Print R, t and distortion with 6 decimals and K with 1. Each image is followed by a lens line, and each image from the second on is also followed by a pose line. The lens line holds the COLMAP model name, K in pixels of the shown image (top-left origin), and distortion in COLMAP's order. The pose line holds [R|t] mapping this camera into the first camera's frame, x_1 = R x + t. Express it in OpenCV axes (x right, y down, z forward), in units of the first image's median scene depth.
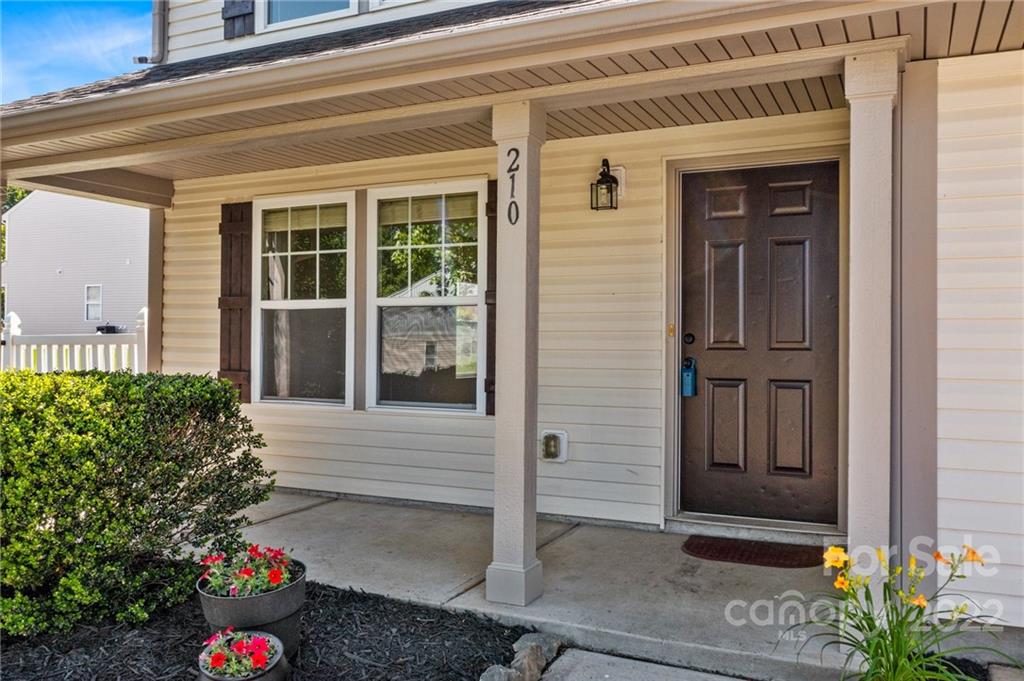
lens RADIAL K [[831.7, 0, 510.9], [0, 831.7, 333.6], [0, 0, 1]] dist [-0.000459, -0.003469]
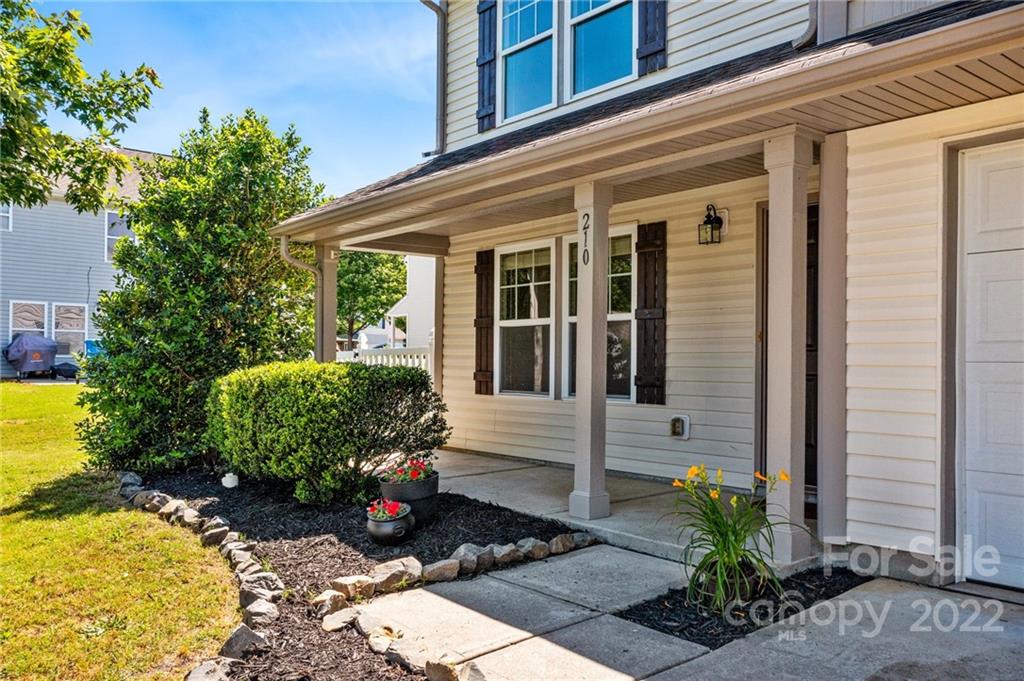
lens RADIAL K [[831.7, 0, 513.2], [0, 831.7, 346.6], [0, 0, 1]] dist [-0.000459, -0.003469]
pose [[0.905492, -0.008919, -0.424269, 0.326810], [0.004772, 0.999930, -0.010836, 0.019797], [0.424336, 0.007788, 0.905471, -0.255118]]
